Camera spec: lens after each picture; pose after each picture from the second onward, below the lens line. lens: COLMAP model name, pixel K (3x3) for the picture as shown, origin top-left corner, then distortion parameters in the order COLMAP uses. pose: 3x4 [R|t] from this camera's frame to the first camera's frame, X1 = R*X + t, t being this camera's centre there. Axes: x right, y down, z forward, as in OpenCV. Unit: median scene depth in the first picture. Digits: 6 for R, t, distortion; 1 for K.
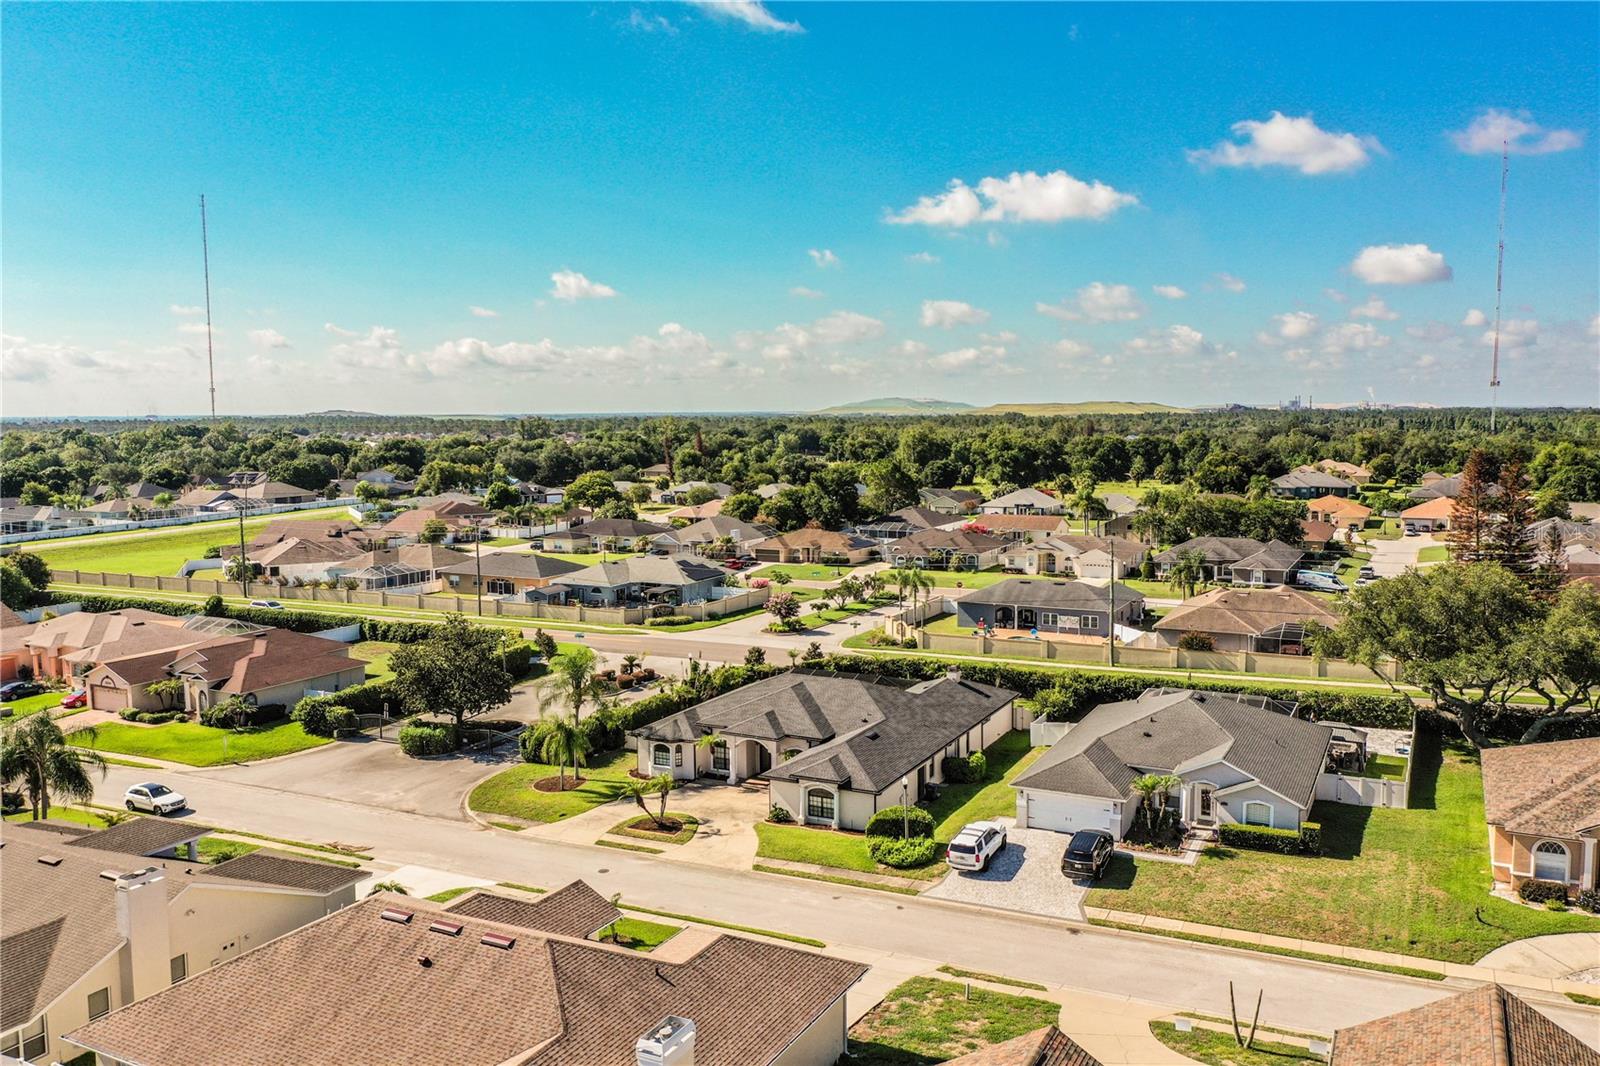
lens RADIAL K [[1260.2, 0, 803.9], [0, 1260.2, 525.9], [0, 0, 1]] dist [0.001409, 0.001415]
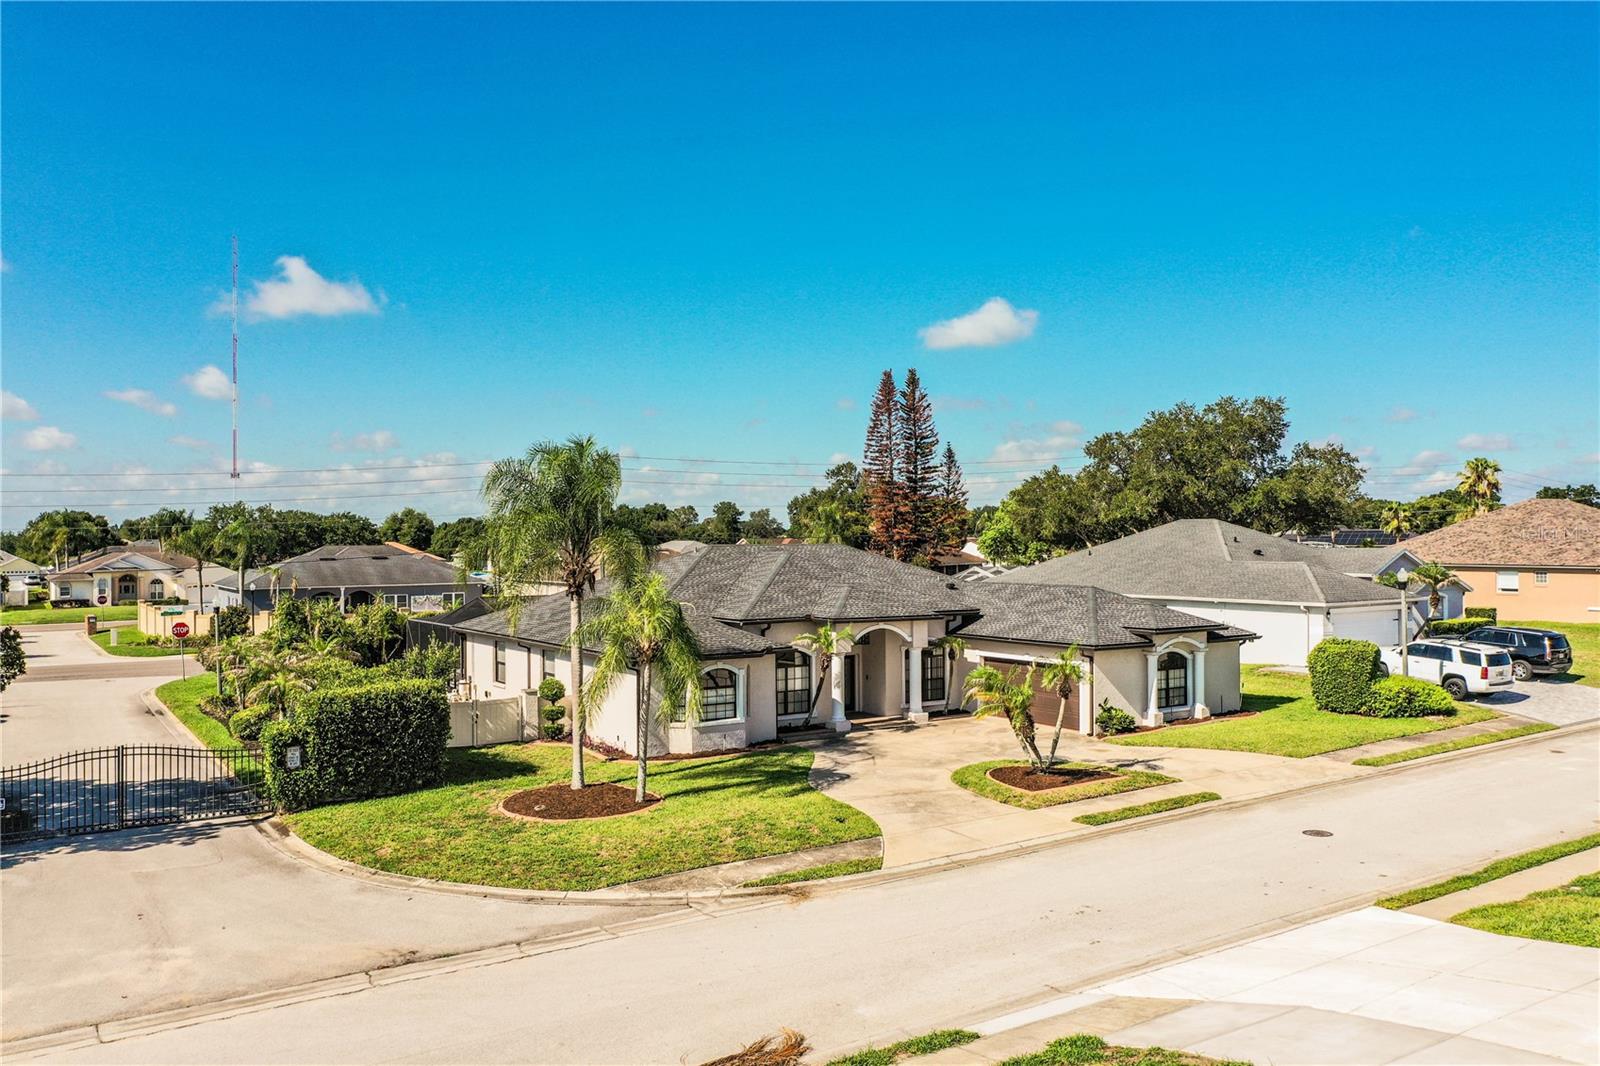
lens RADIAL K [[1258.8, 0, 801.6], [0, 1258.8, 529.4], [0, 0, 1]] dist [0.003674, -0.000810]
pose [[0.506272, 0.009096, 0.862326, -0.489989], [0.084233, 0.994641, -0.059945, 0.160753], [-0.858250, 0.102985, 0.502792, 0.788559]]
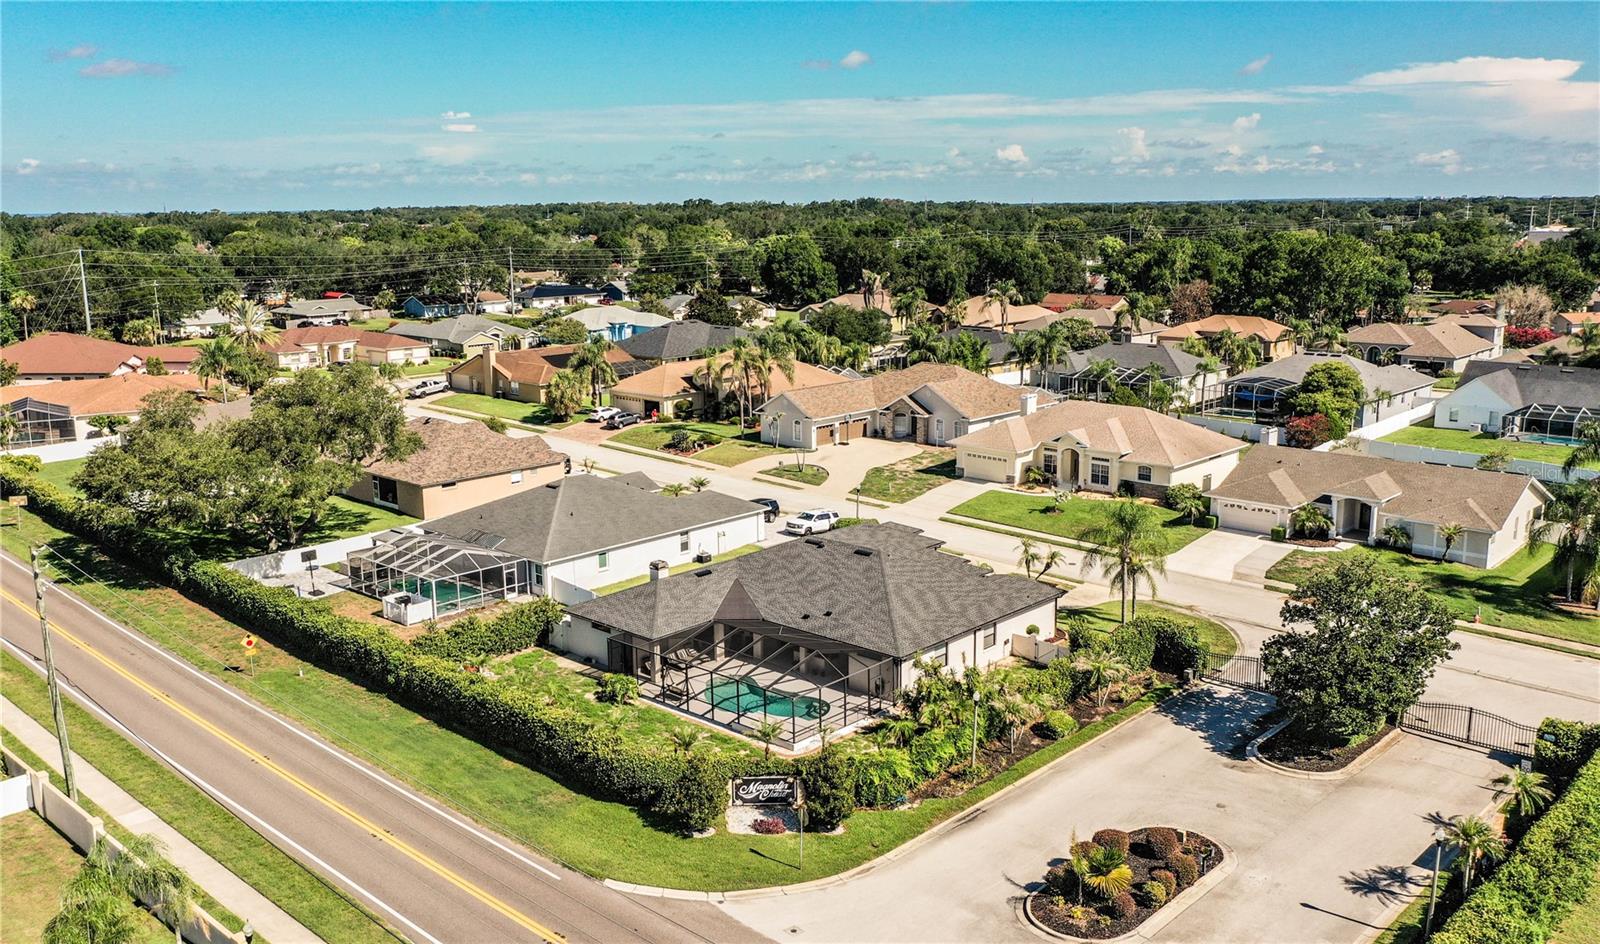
lens RADIAL K [[1339.9, 0, 795.4], [0, 1339.9, 477.3], [0, 0, 1]] dist [0.002452, 0.003171]
pose [[-0.961237, -0.039793, 0.272838, -0.222725], [0.041753, 0.957112, 0.286693, -0.207792], [-0.272545, 0.286971, -0.918350, 2.023437]]
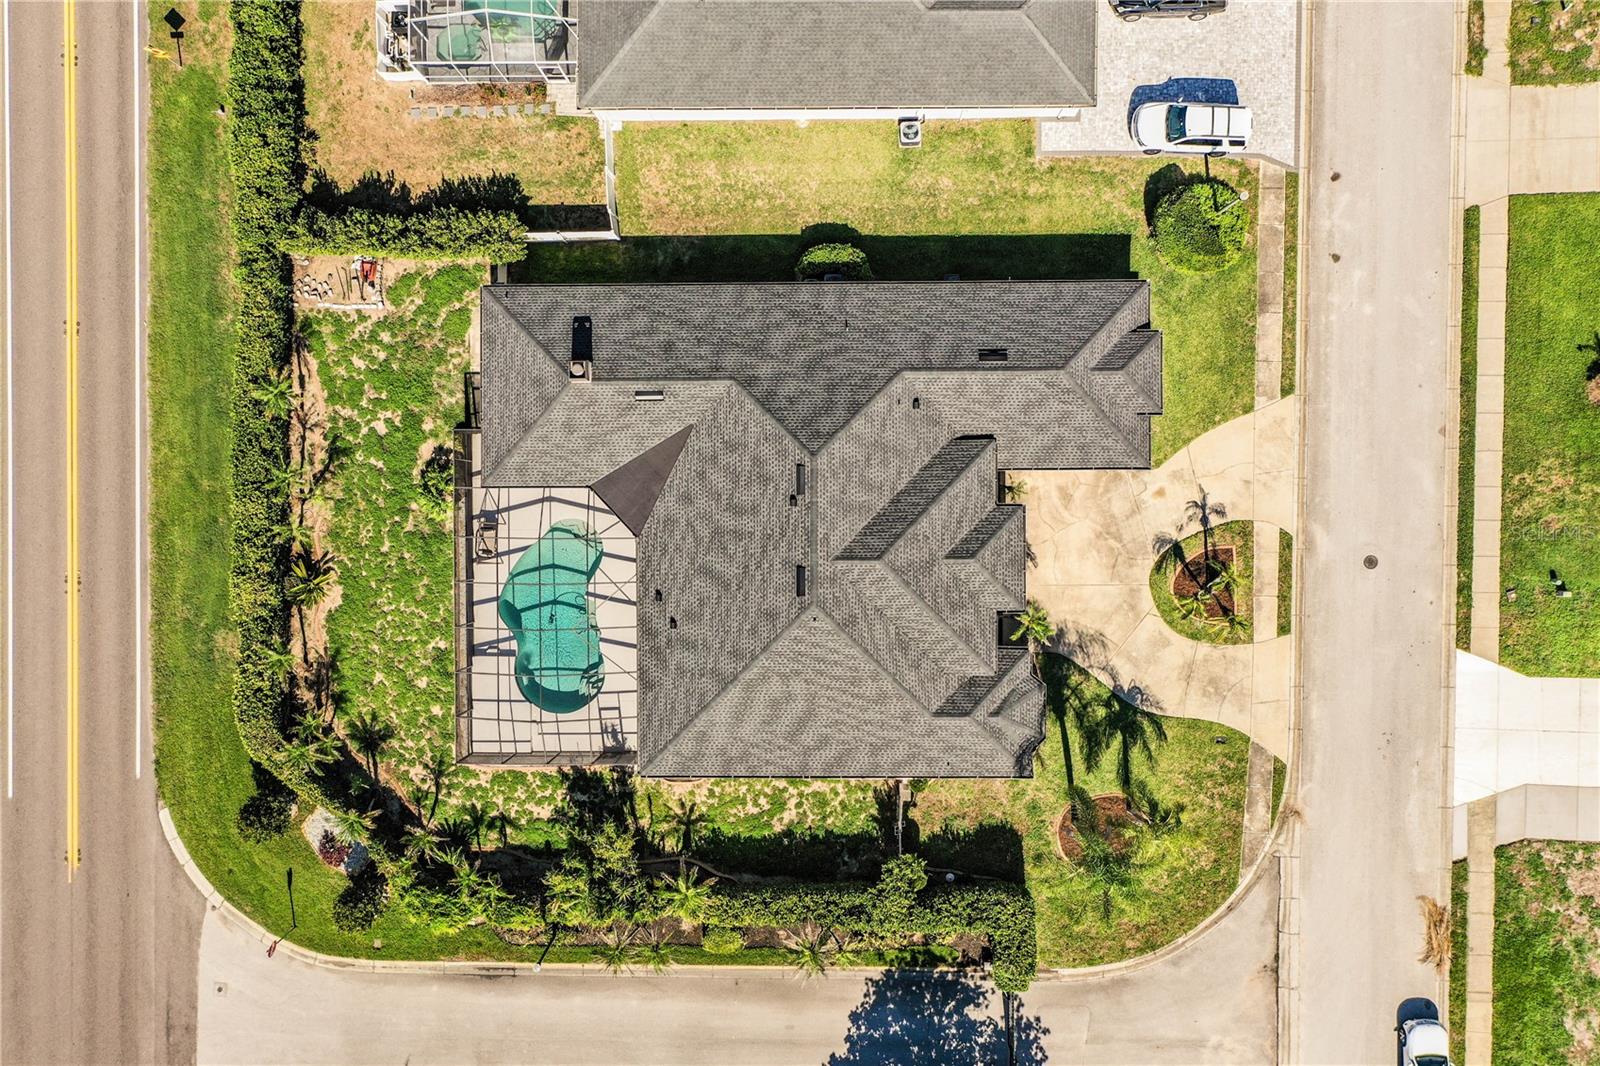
lens RADIAL K [[1269.6, 0, 795.4], [0, 1269.6, 525.5], [0, 0, 1]] dist [0.004600, -0.000081]
pose [[-0.453344, -0.891288, 0.009238, 0.017416], [0.111545, -0.046448, 0.992673, -0.481414], [-0.884328, 0.451053, 0.120475, 1.029681]]
